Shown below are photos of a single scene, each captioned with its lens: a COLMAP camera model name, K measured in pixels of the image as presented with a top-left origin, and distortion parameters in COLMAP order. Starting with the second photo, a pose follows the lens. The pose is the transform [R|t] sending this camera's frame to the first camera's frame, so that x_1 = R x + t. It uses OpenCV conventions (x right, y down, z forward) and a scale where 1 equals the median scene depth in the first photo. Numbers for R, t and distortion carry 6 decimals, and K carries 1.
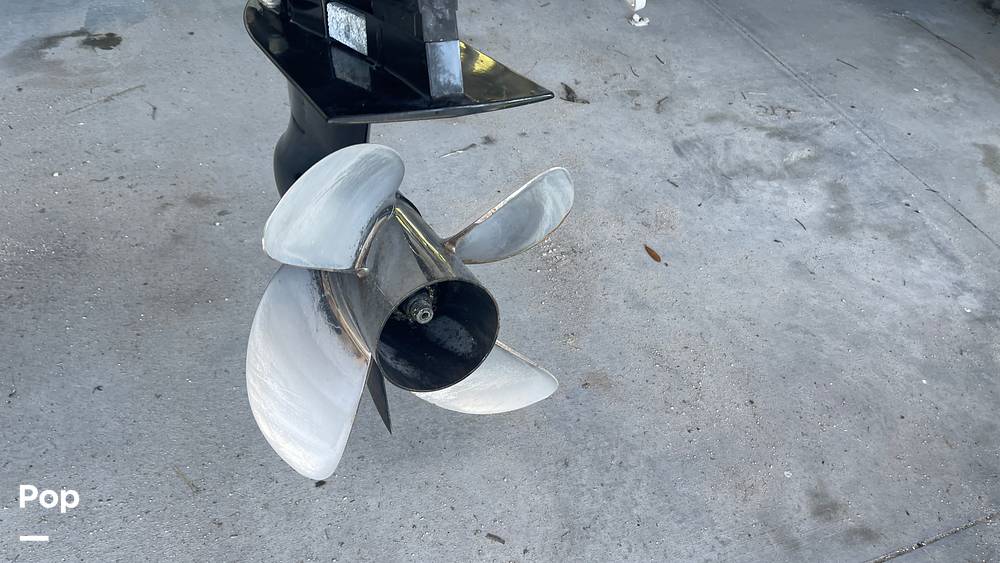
lens RADIAL K [[715.8, 0, 500.0], [0, 715.8, 281.5], [0, 0, 1]] dist [0.006168, -0.035345]
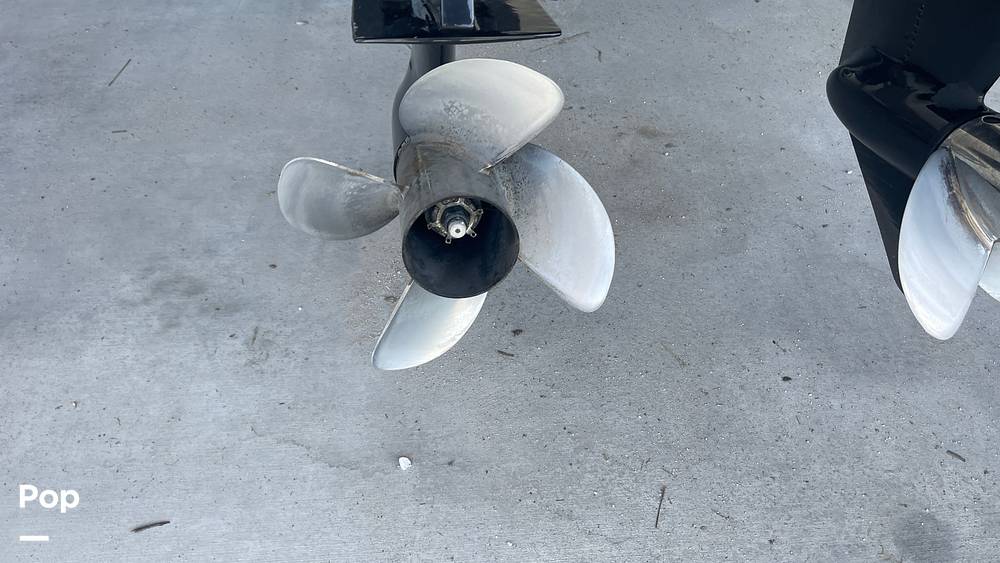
lens RADIAL K [[715.8, 0, 500.0], [0, 715.8, 281.5], [0, 0, 1]] dist [0.006168, -0.035345]
pose [[0.944664, 0.147866, -0.292824, -0.294613], [-0.138990, 0.988979, 0.051010, 0.105246], [0.297139, -0.007488, 0.954805, -0.185175]]
